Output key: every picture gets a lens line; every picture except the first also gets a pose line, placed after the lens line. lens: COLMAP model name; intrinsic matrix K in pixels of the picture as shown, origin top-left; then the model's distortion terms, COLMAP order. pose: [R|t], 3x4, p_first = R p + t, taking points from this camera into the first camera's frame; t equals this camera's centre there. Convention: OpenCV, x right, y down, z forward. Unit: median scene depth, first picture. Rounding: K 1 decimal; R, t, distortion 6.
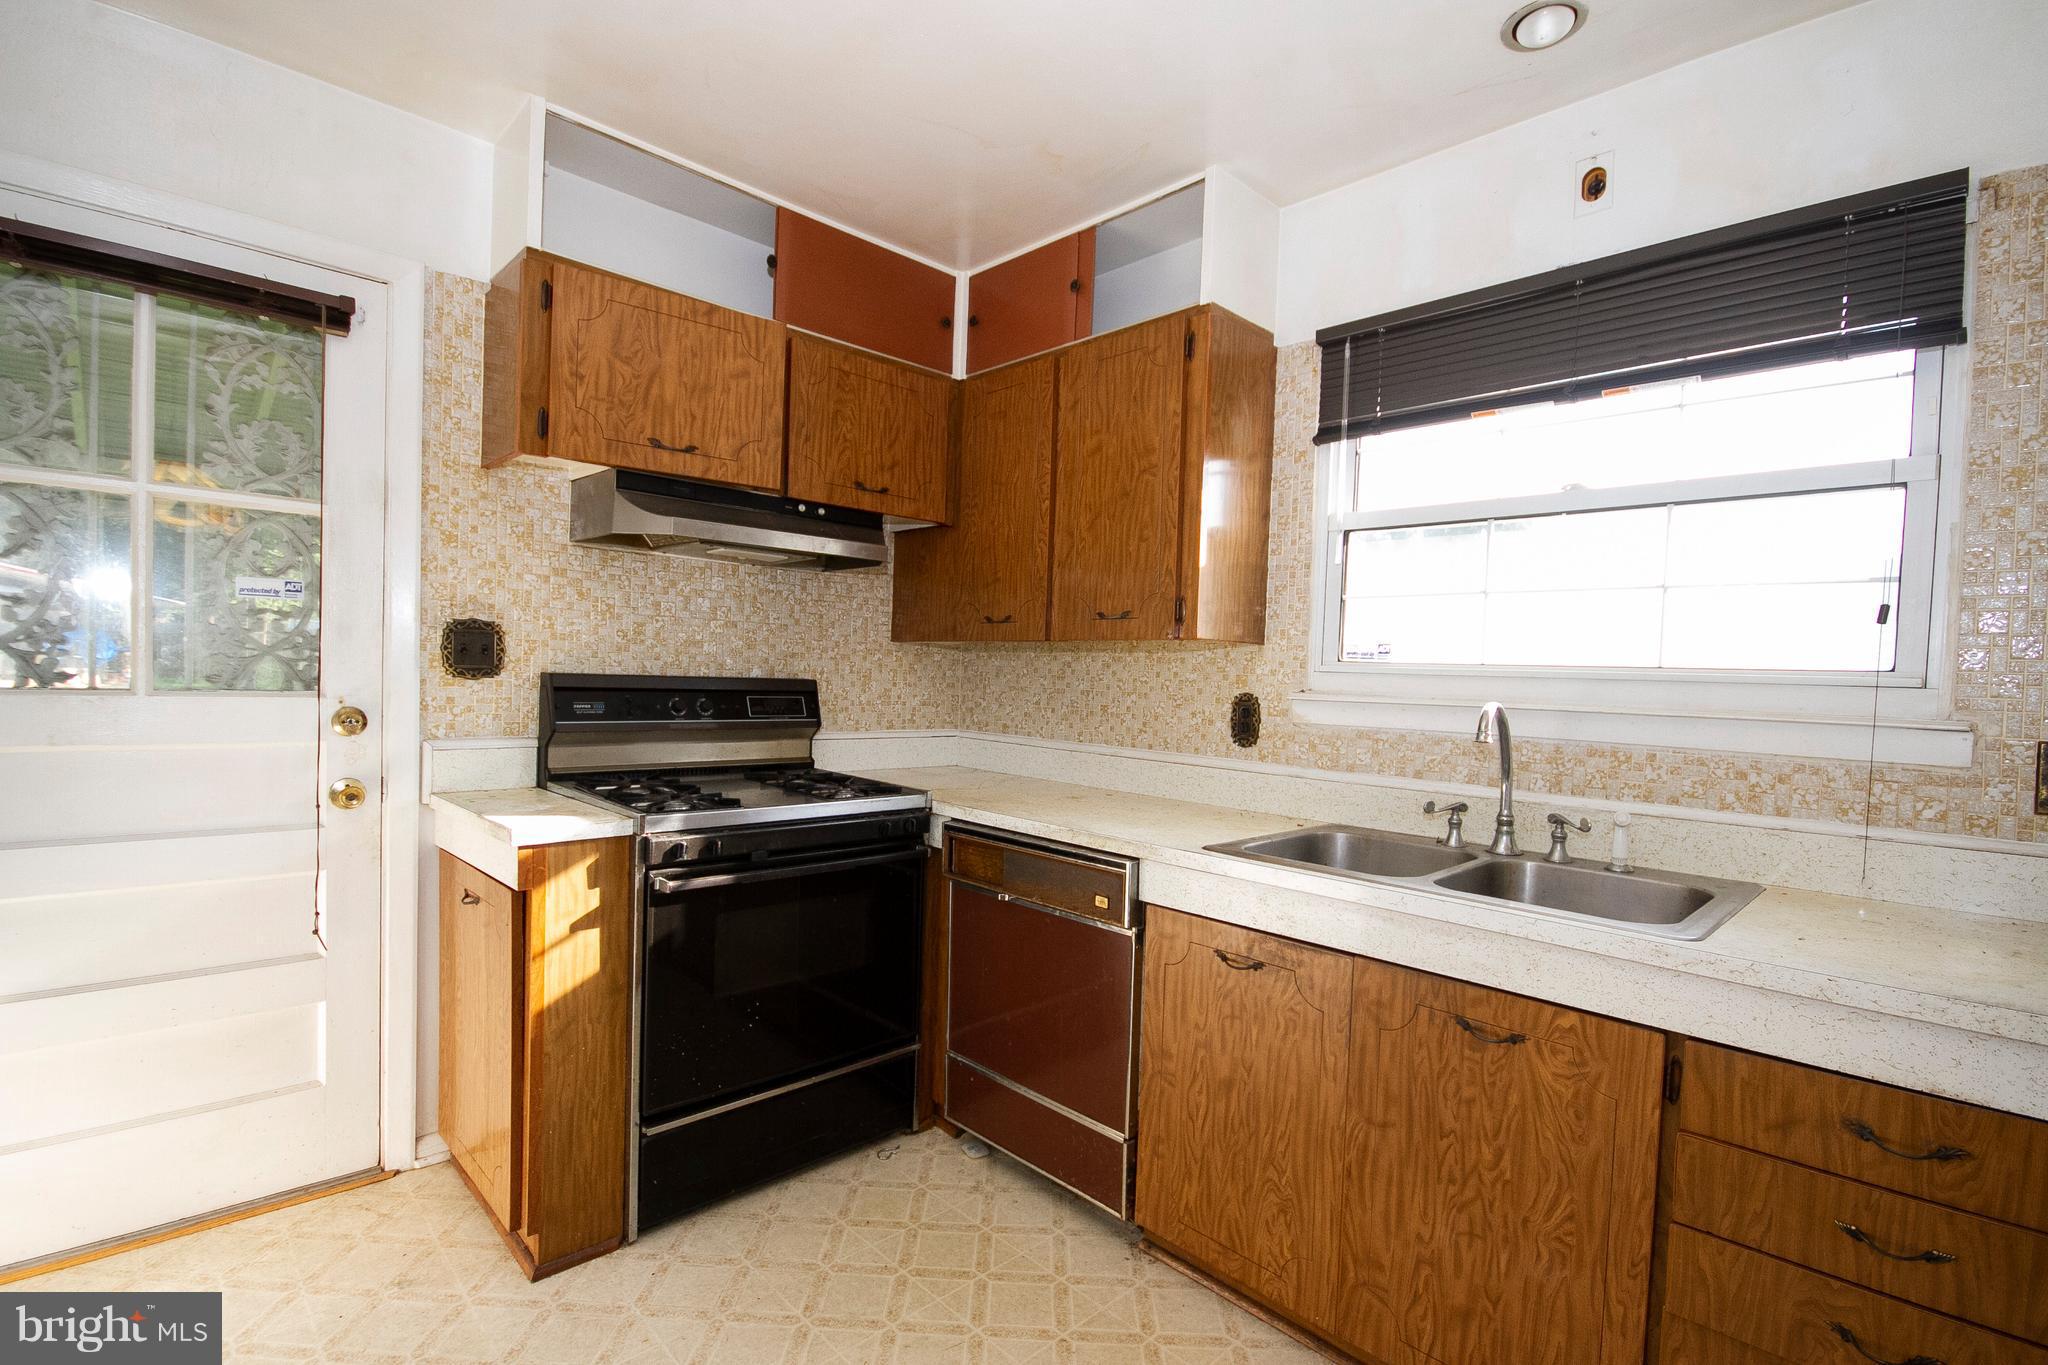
lens RADIAL K [[944.8, 0, 1025.7], [0, 944.8, 702.8], [0, 0, 1]] dist [-0.009155, -0.000376]
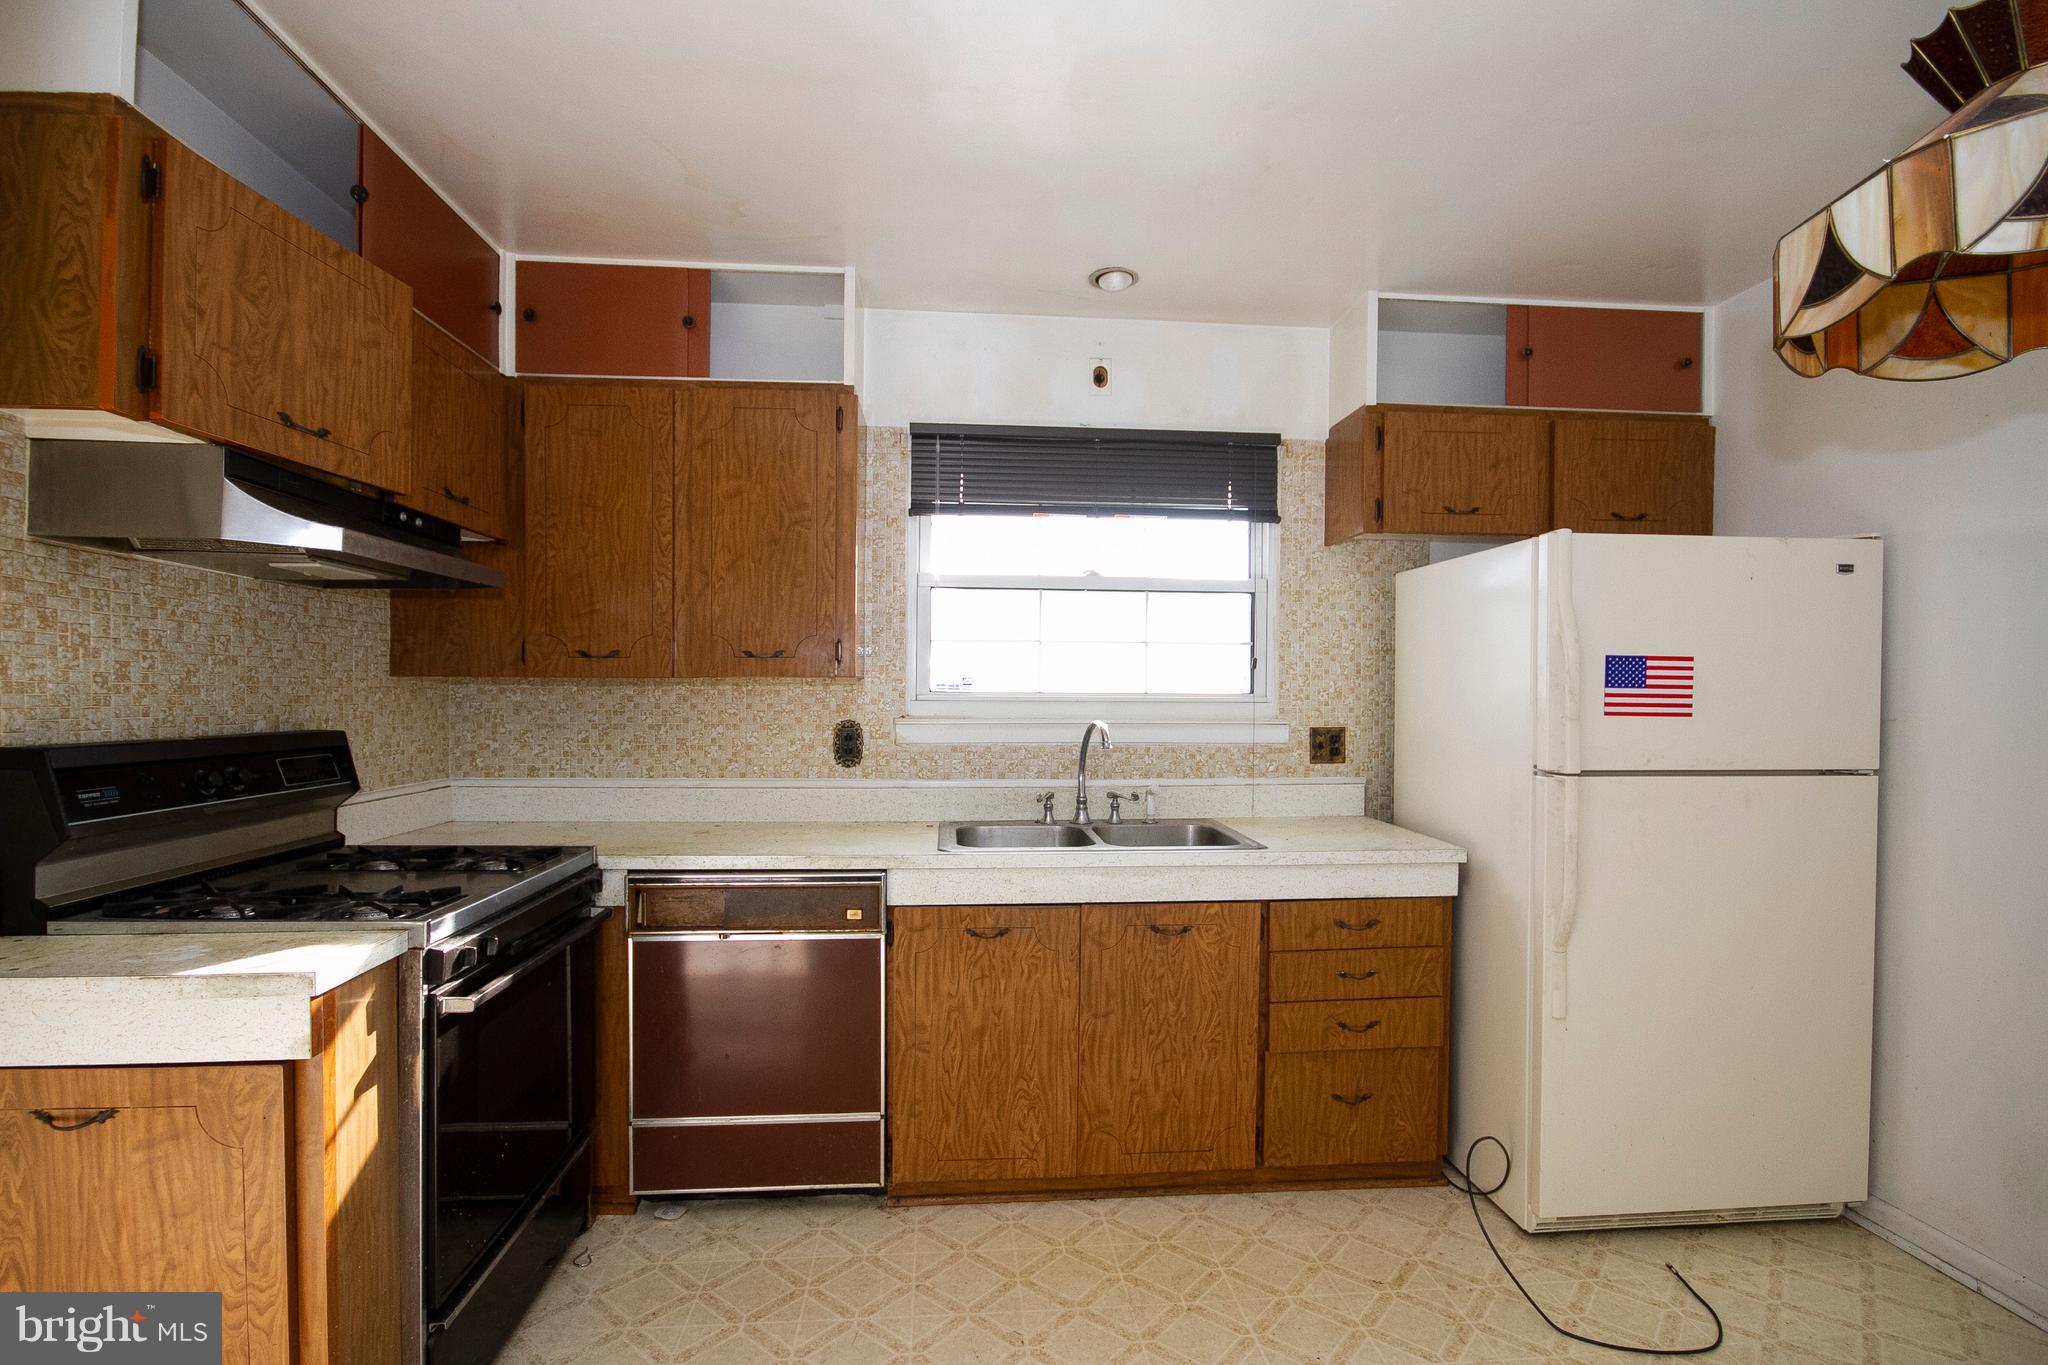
lens RADIAL K [[962.4, 0, 1023.5], [0, 962.4, 705.9], [0, 0, 1]] dist [-0.010602, 0.000628]
pose [[0.634391, -0.040650, 0.771942, -0.599599], [0.041158, 0.998976, 0.018781, -0.046074], [-0.771916, 0.019857, 0.635415, 0.100033]]
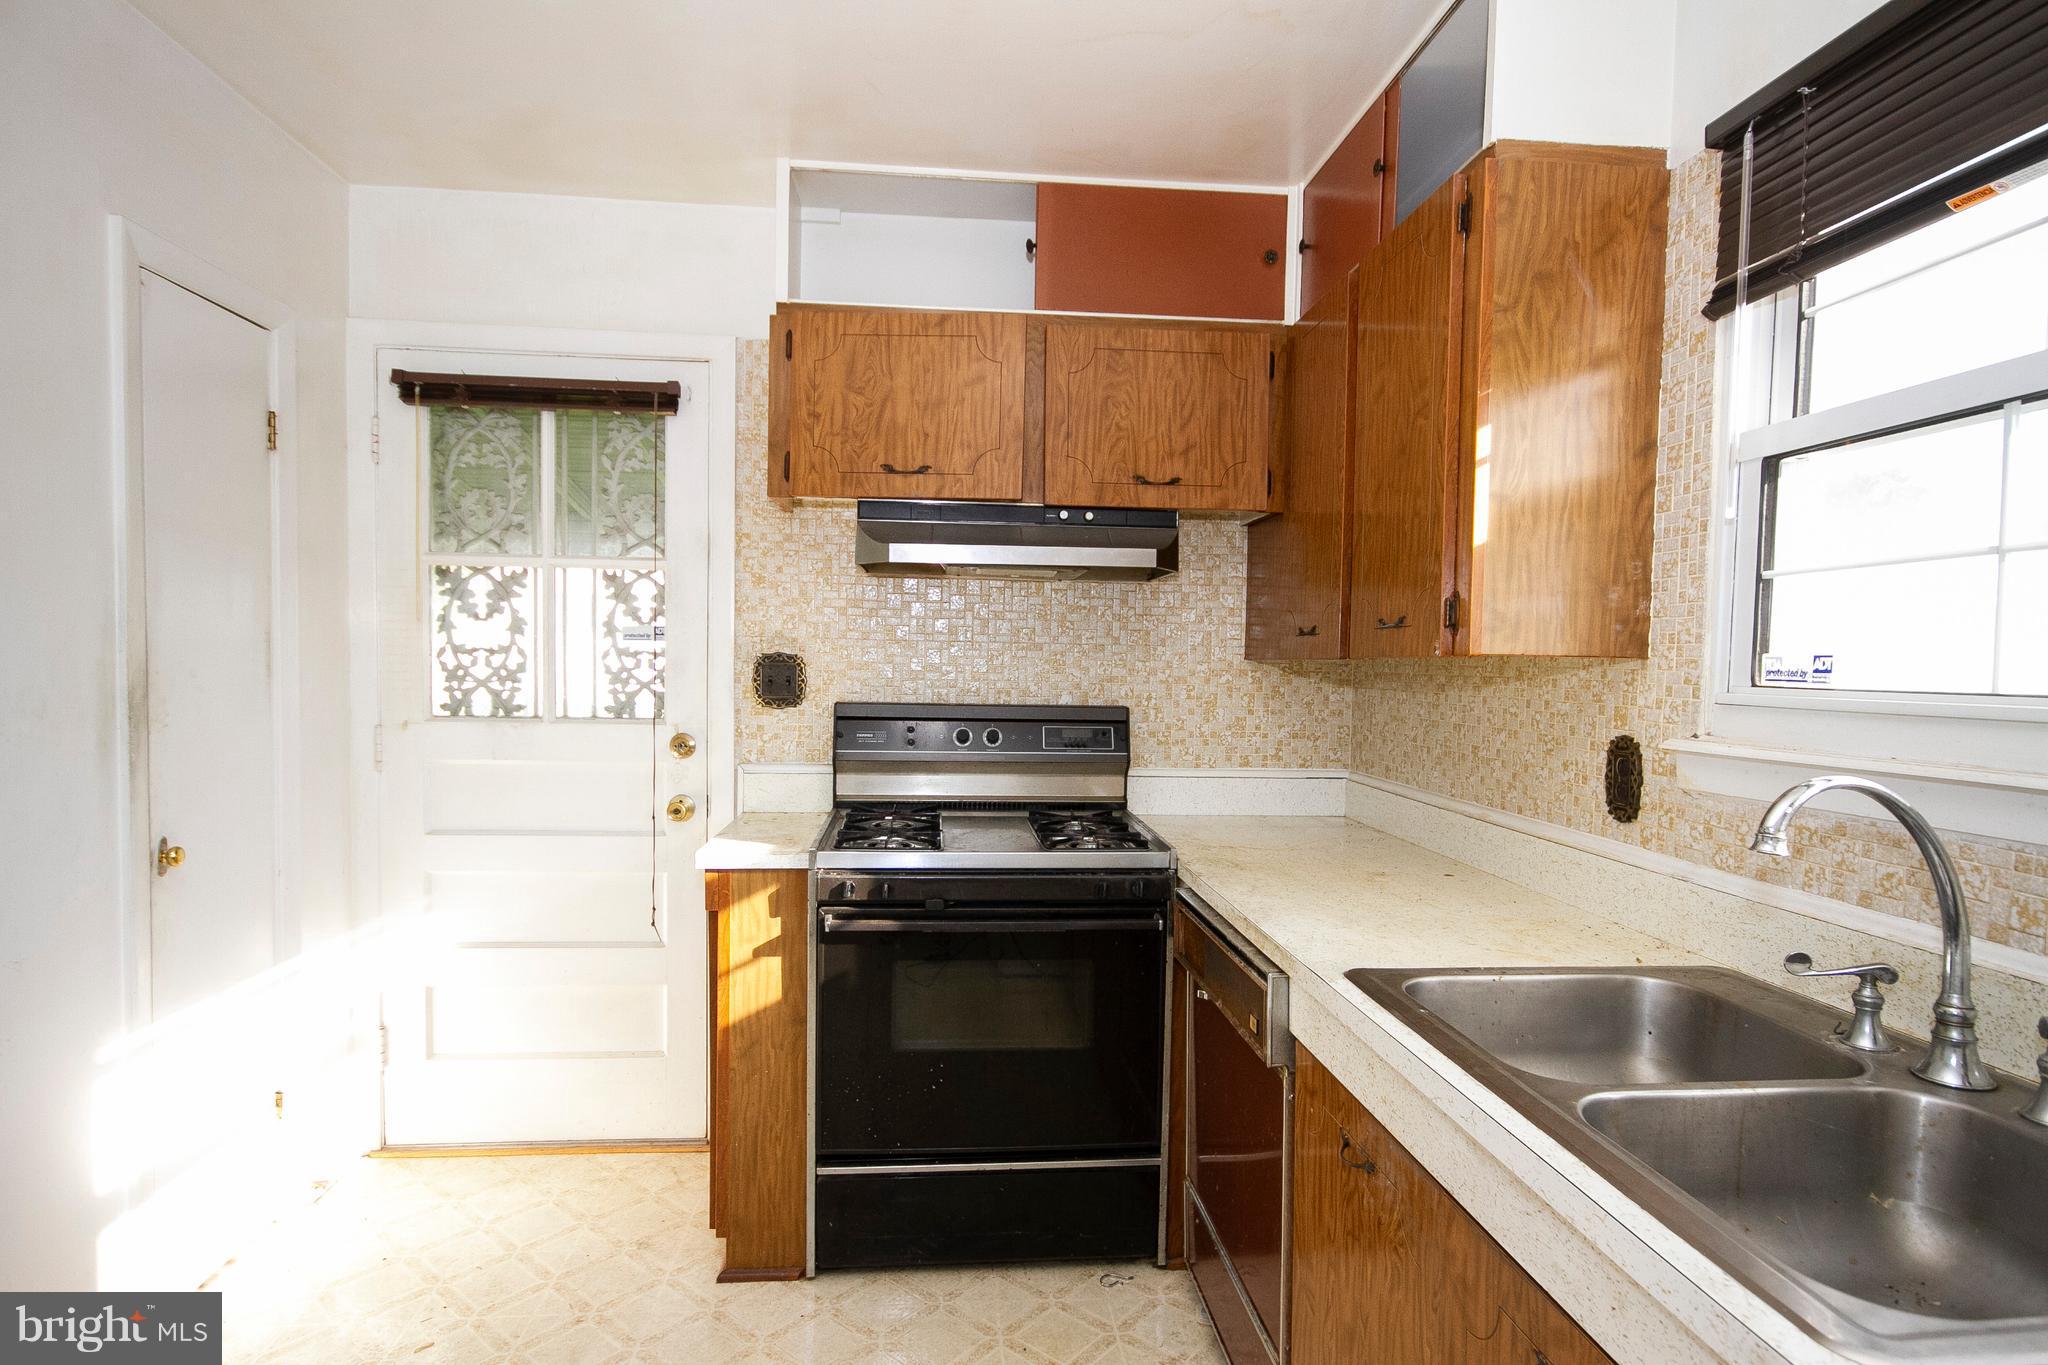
lens RADIAL K [[1090.3, 0, 1028.1], [0, 1090.3, 702.5], [0, 0, 1]] dist [-0.028499, 0.047002]
pose [[0.777424, 0.002725, -0.628971, 0.423707], [-0.010375, 0.999910, -0.008491, -0.024896], [0.628891, 0.013127, 0.777383, 0.214053]]
